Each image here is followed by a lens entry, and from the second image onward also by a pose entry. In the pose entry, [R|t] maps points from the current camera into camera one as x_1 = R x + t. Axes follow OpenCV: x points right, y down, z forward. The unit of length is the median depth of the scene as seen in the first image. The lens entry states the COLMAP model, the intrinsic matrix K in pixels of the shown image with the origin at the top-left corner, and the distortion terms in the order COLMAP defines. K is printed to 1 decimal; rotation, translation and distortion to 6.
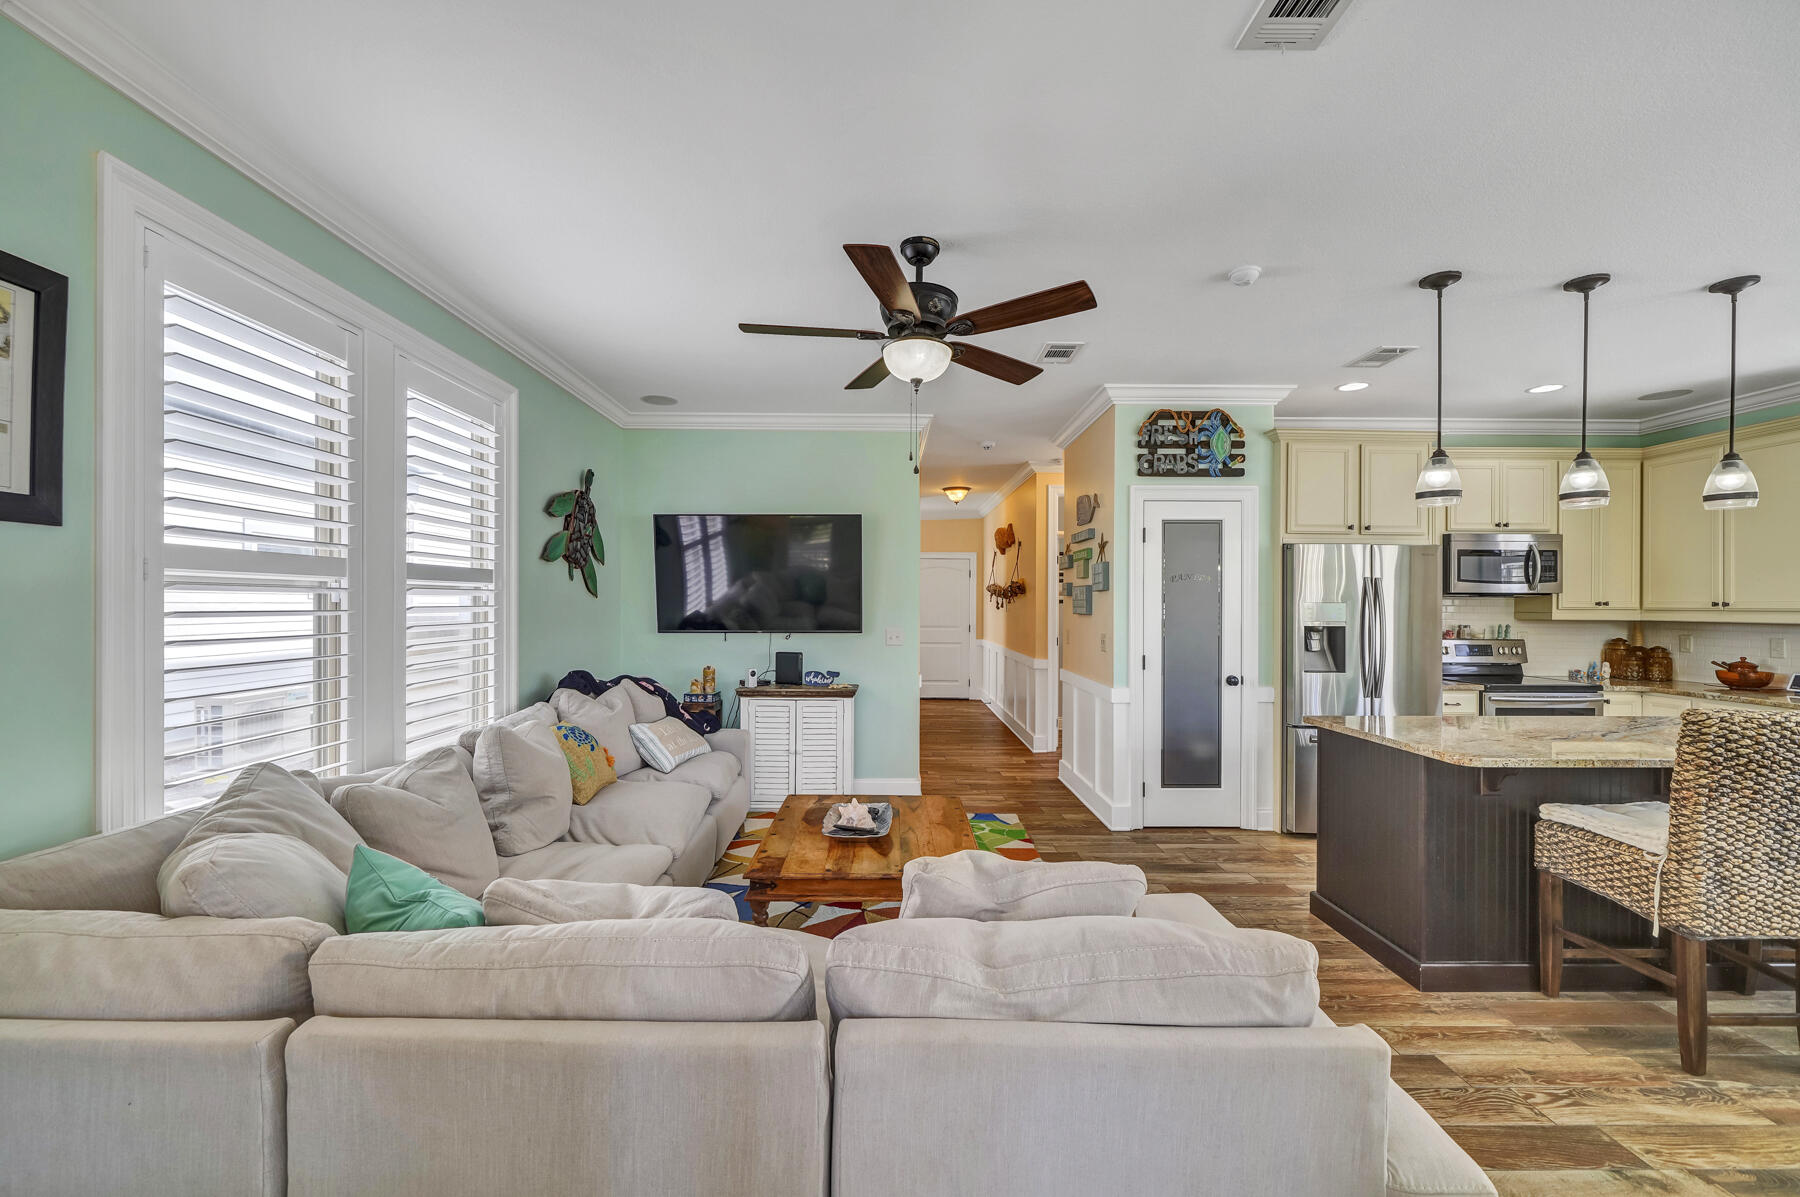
lens RADIAL K [[691.0, 0, 896.9], [0, 691.0, 604.4], [0, 0, 1]] dist [-0.007060, 0.000408]
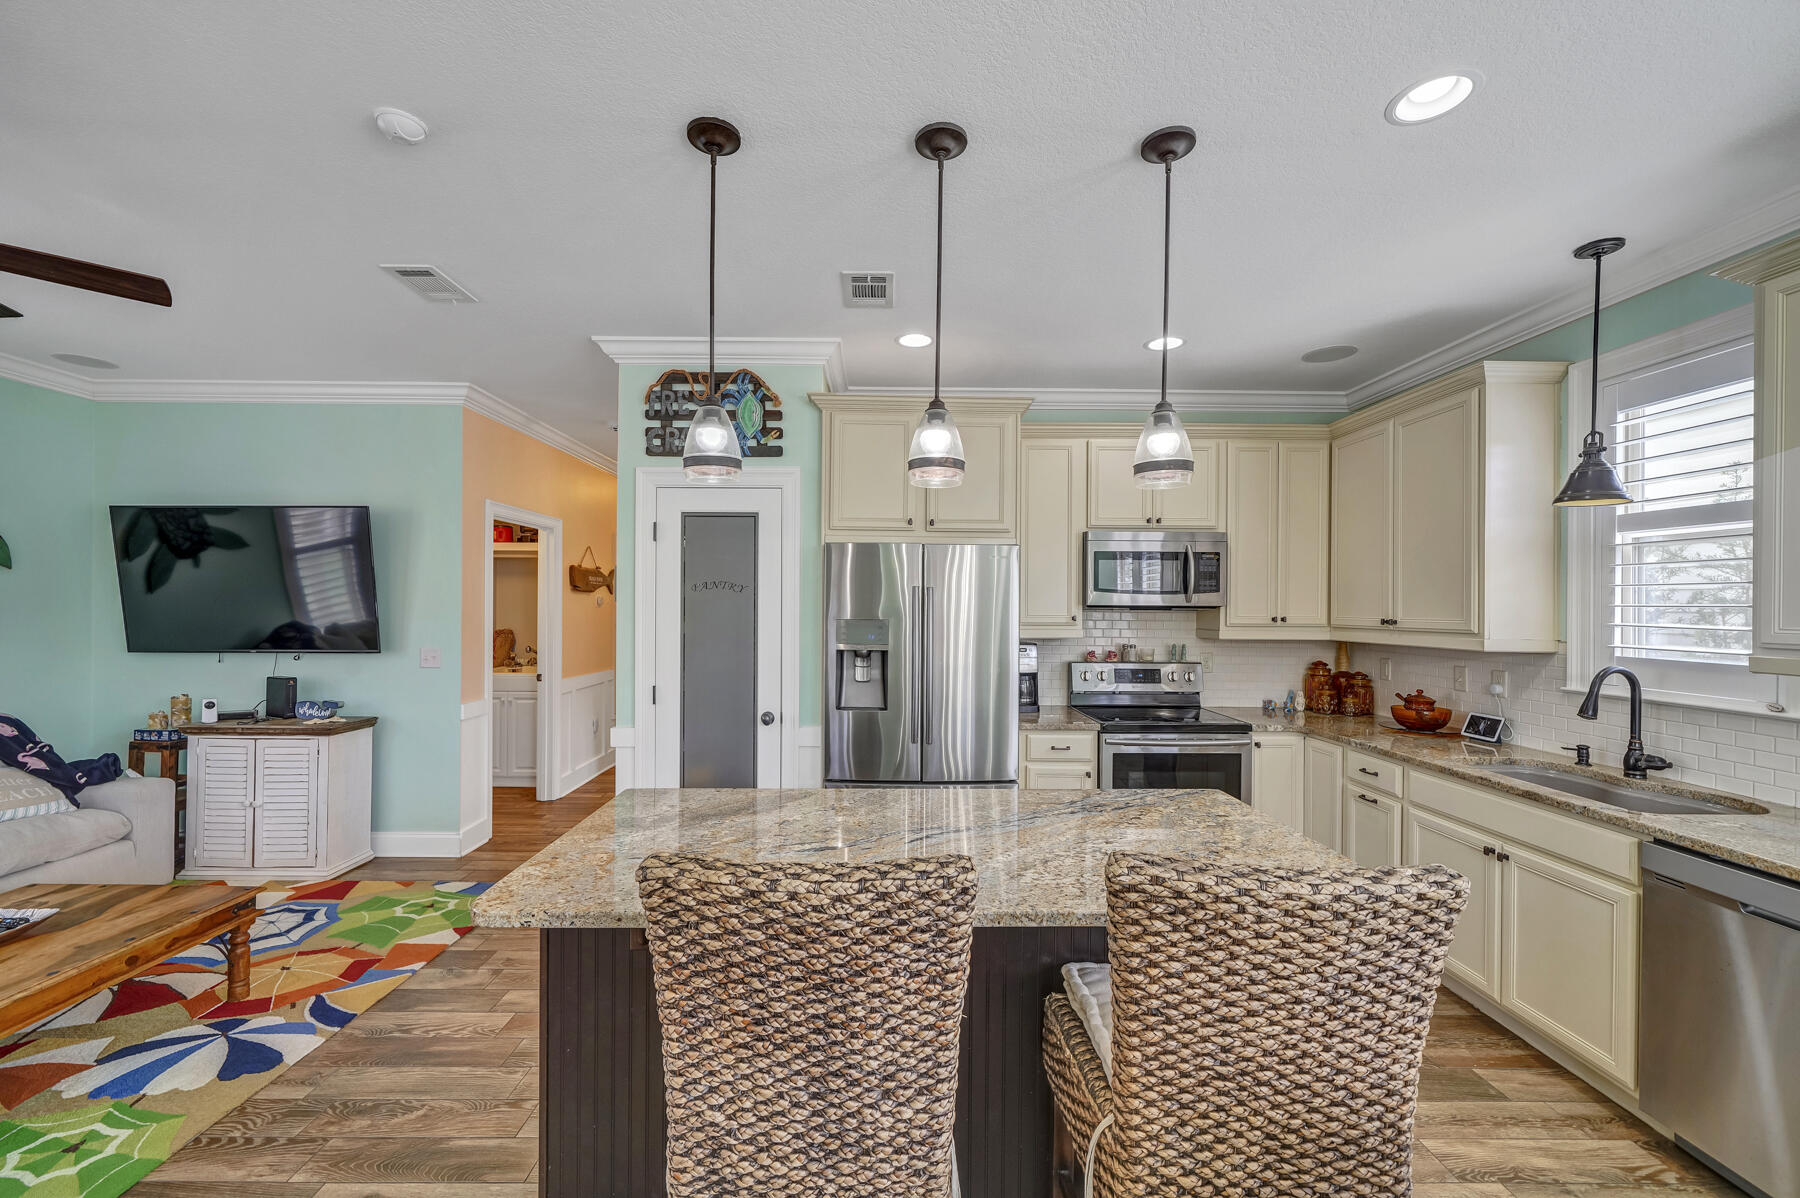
lens RADIAL K [[691.0, 0, 887.1], [0, 691.0, 605.0], [0, 0, 1]] dist [-0.007060, 0.000408]
pose [[0.999933, 0.001959, 0.011406, 0.612791], [-0.001945, 0.999997, -0.001315, -0.017101], [-0.011409, 0.001292, 0.999934, 0.219412]]
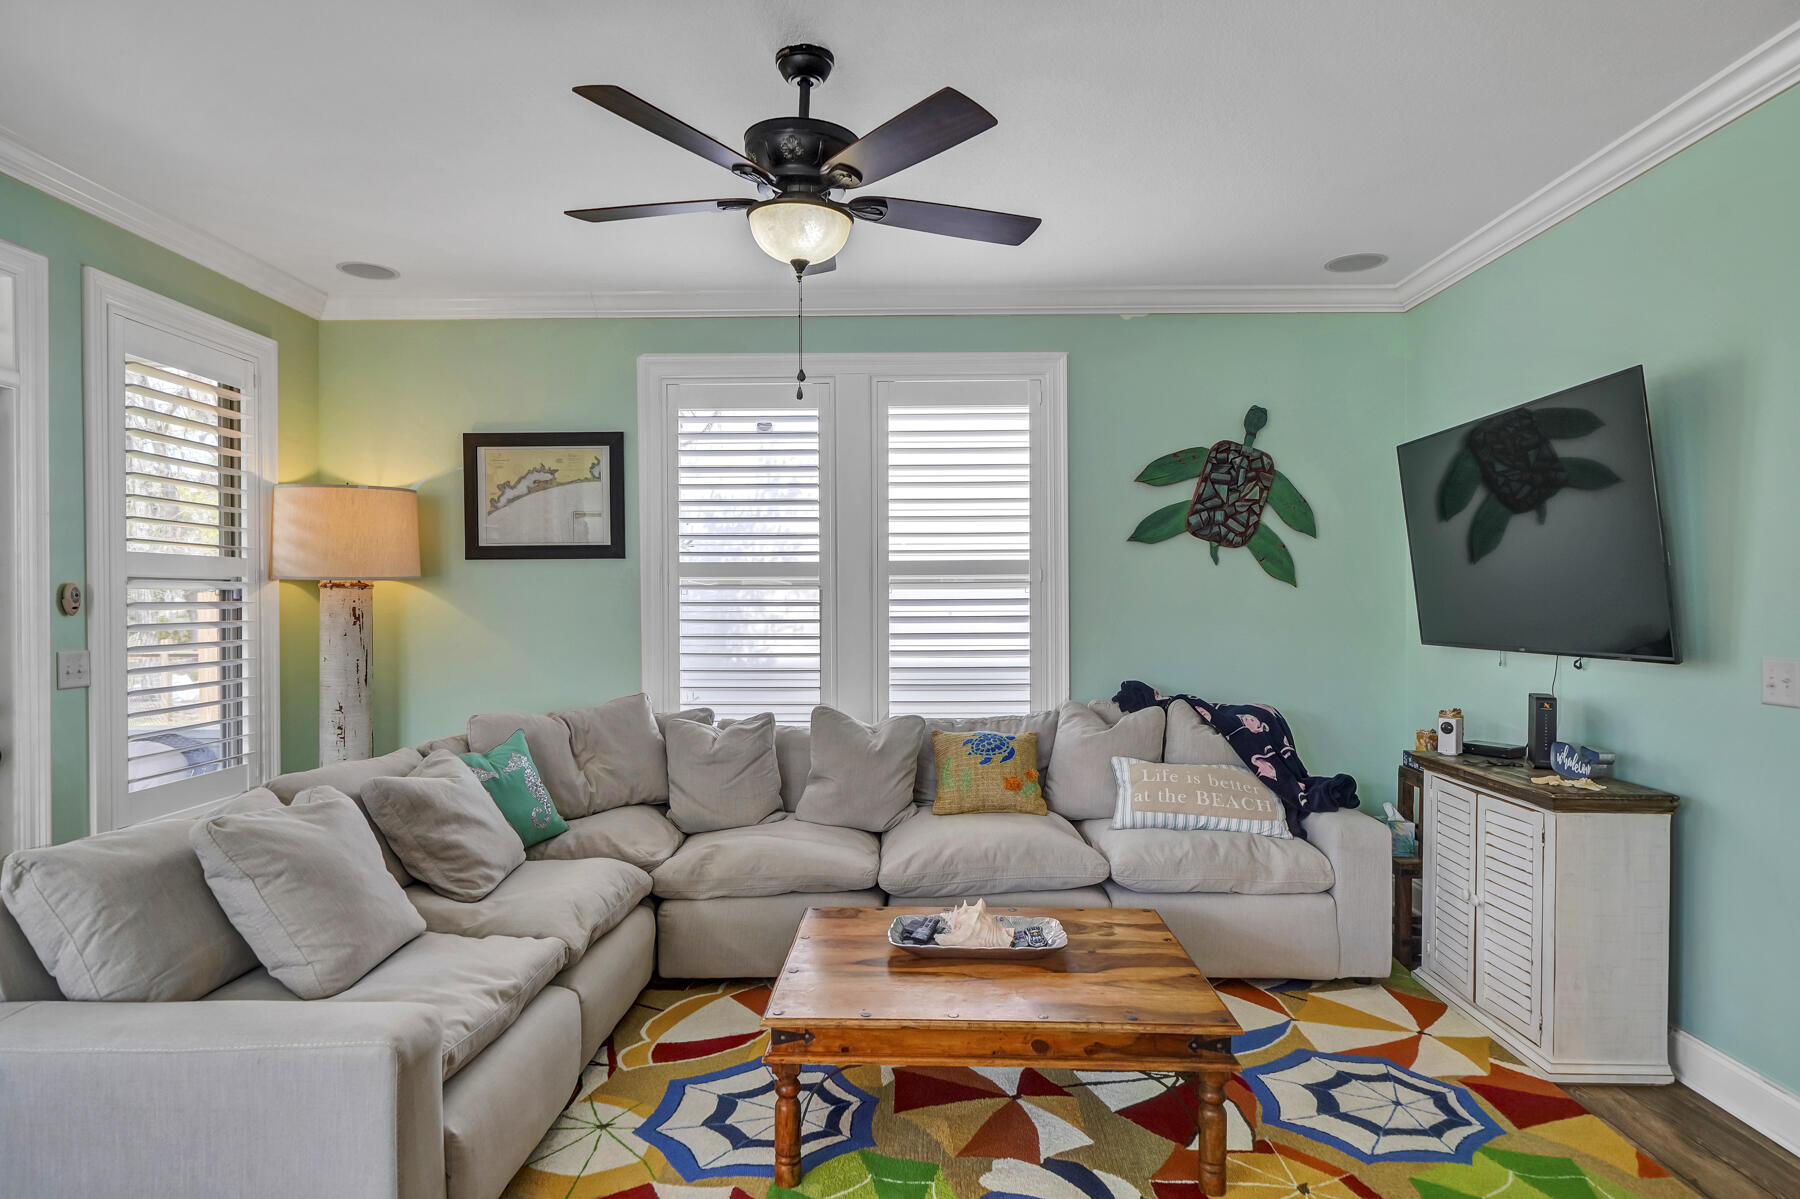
lens RADIAL K [[1019.3, 0, 892.5], [0, 1019.3, 605.6], [0, 0, 1]] dist [0.004702, 0.000422]
pose [[-0.014659, 0.000404, -0.999892, 0.611651], [0.002867, 0.999996, 0.000362, 0.007861], [0.999888, -0.002862, -0.014660, 0.650636]]
